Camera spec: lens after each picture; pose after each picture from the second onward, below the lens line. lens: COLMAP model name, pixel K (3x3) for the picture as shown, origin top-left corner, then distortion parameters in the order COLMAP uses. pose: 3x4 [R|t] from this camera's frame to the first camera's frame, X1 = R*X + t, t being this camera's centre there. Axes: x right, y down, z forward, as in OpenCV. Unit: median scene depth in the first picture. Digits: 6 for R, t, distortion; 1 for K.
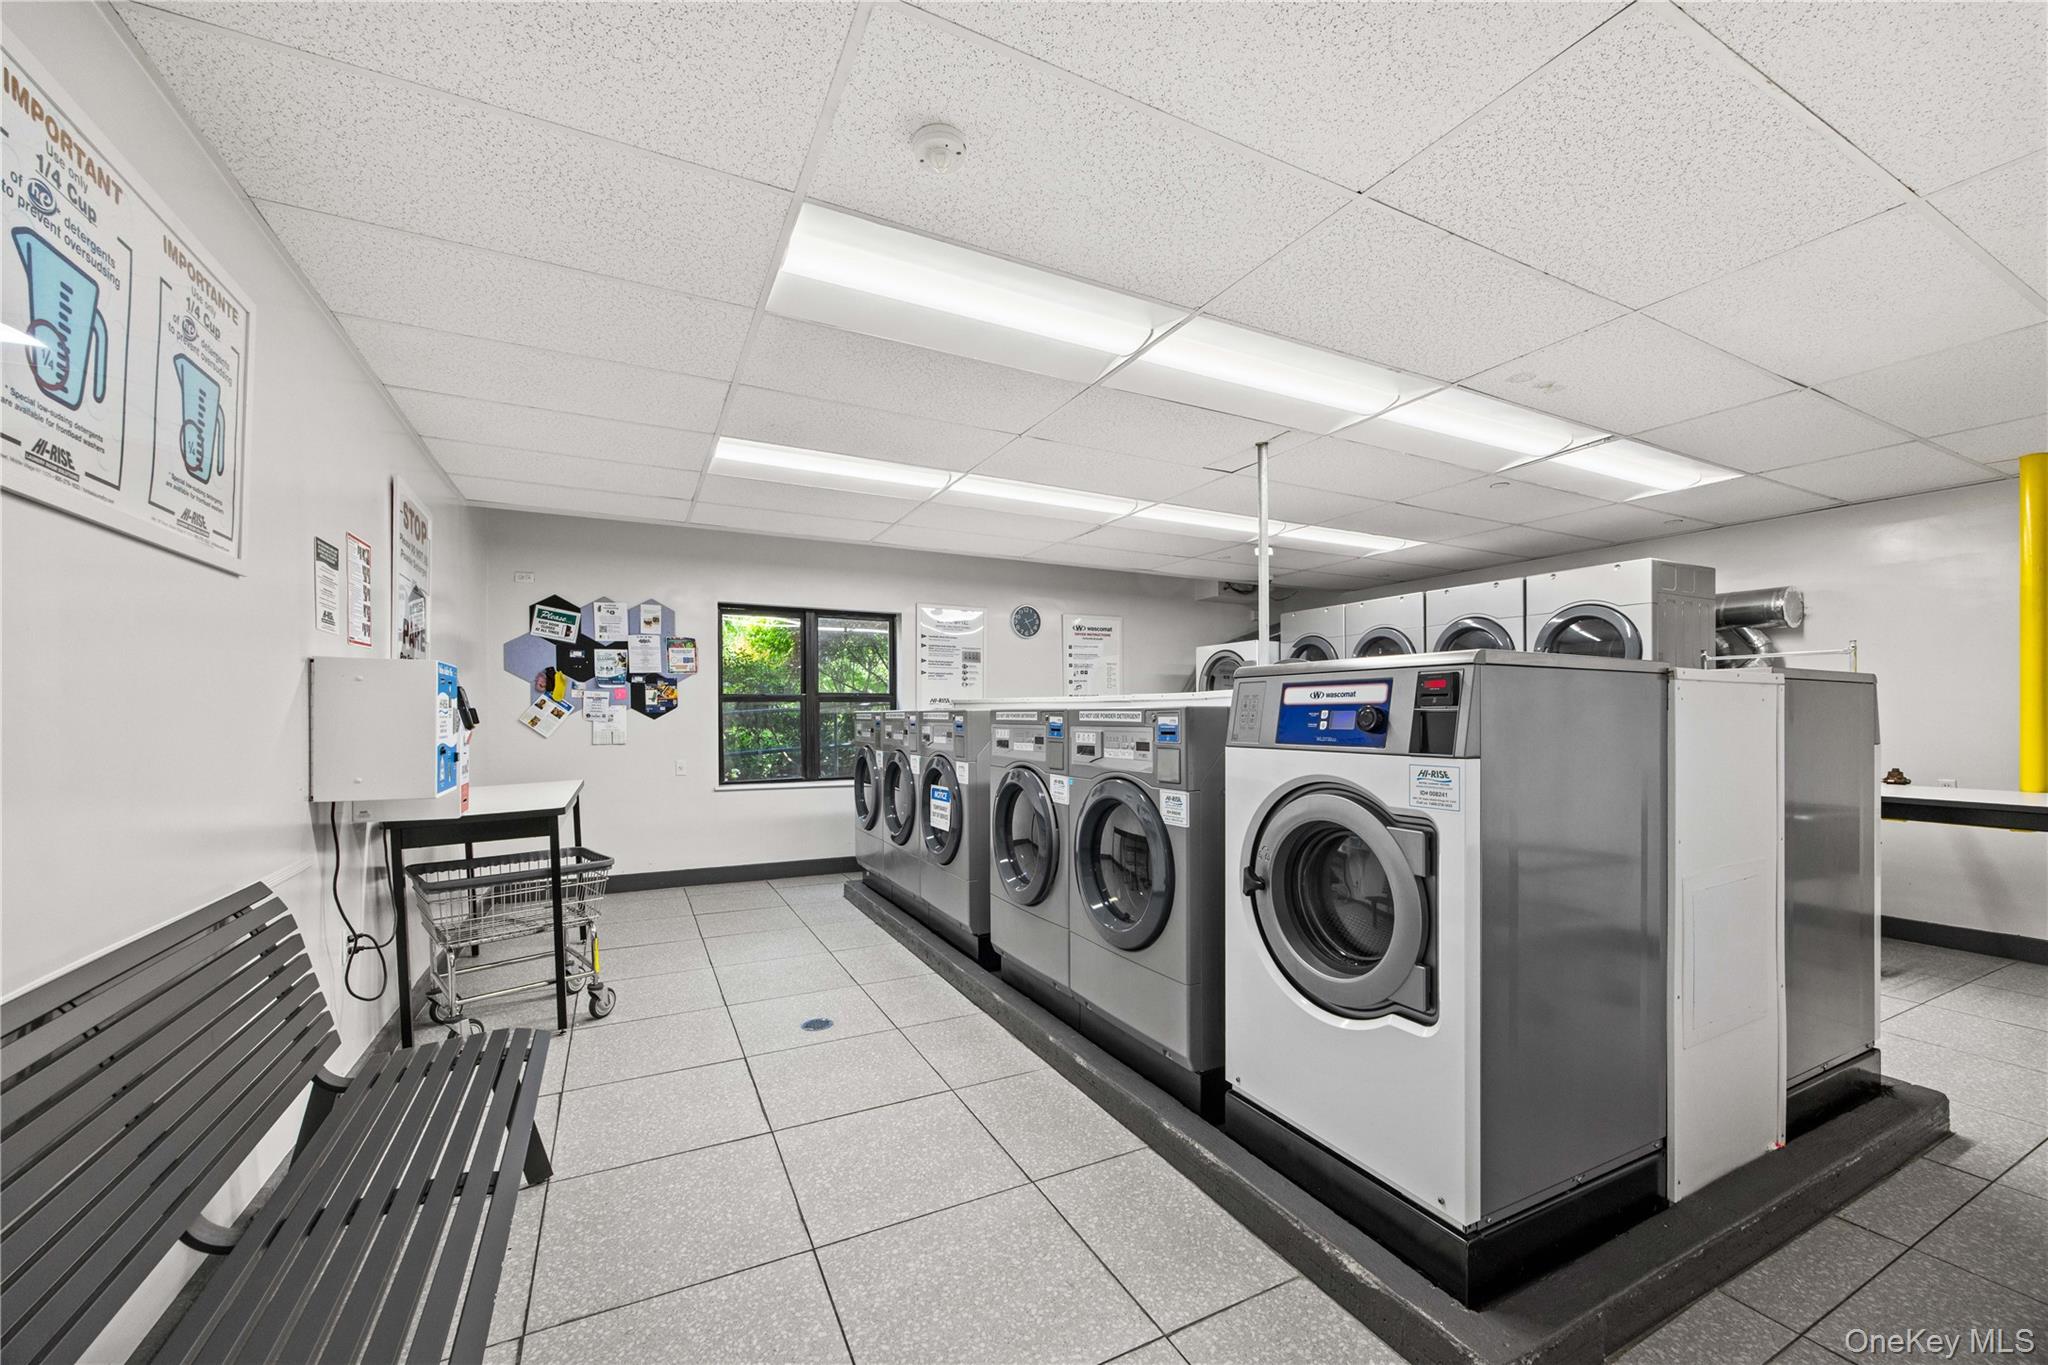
lens RADIAL K [[798.3, 0, 1031.5], [0, 798.3, 711.5], [0, 0, 1]] dist [-0.000856, -0.000075]
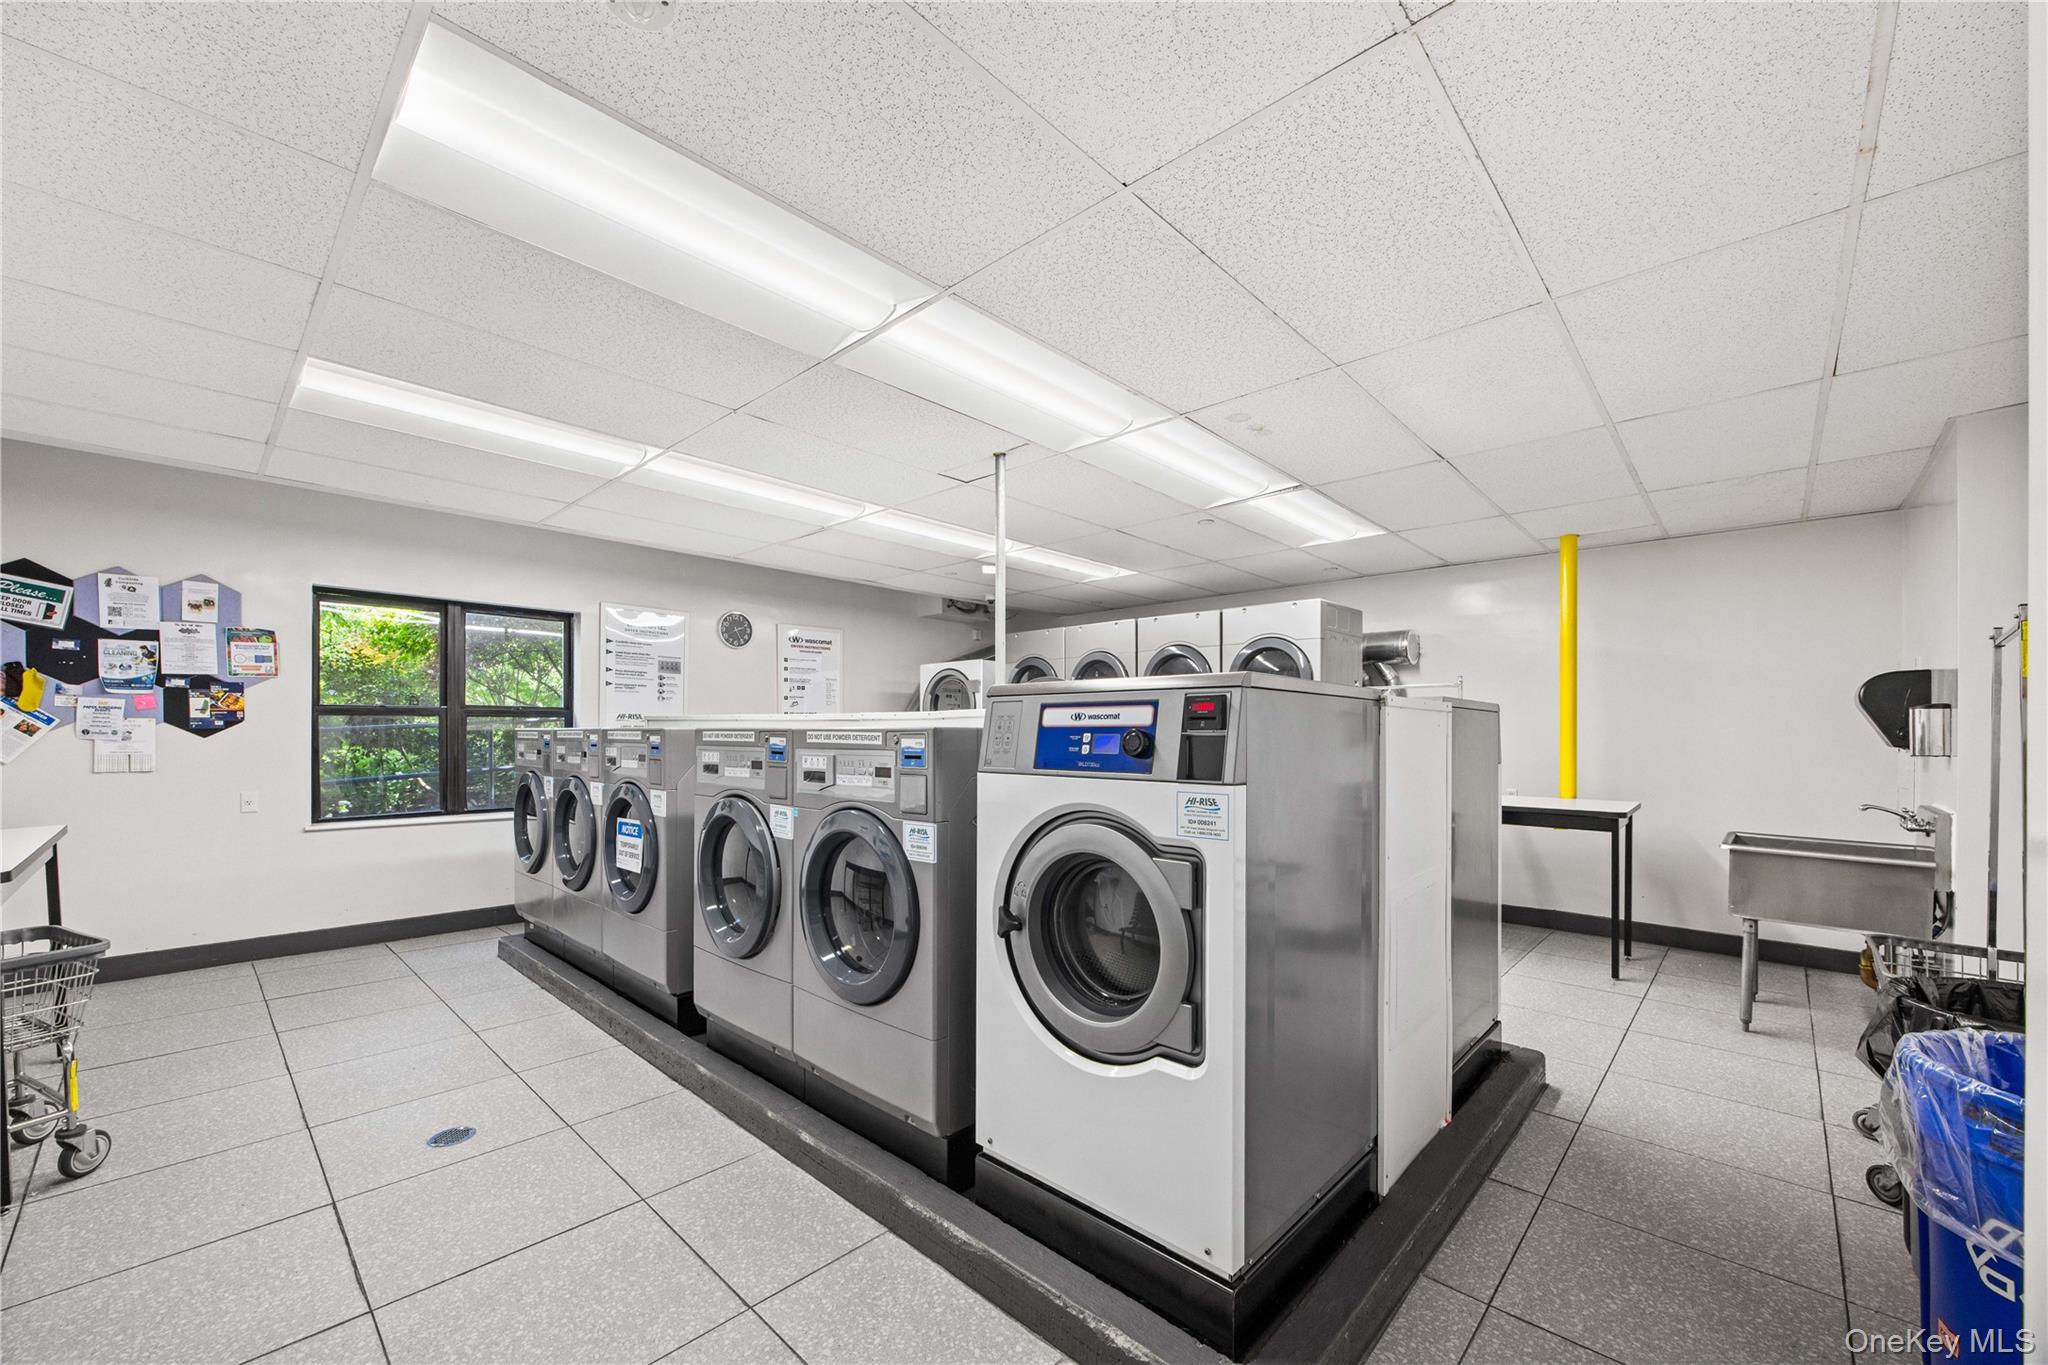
lens RADIAL K [[798.3, 0, 1008.0], [0, 798.3, 727.3], [0, 0, 1]] dist [-0.000856, -0.000075]
pose [[0.946184, 0.007475, 0.323544, -0.013788], [-0.006574, 0.999971, -0.003877, -0.002973], [-0.323563, 0.001541, 0.946205, 0.105993]]
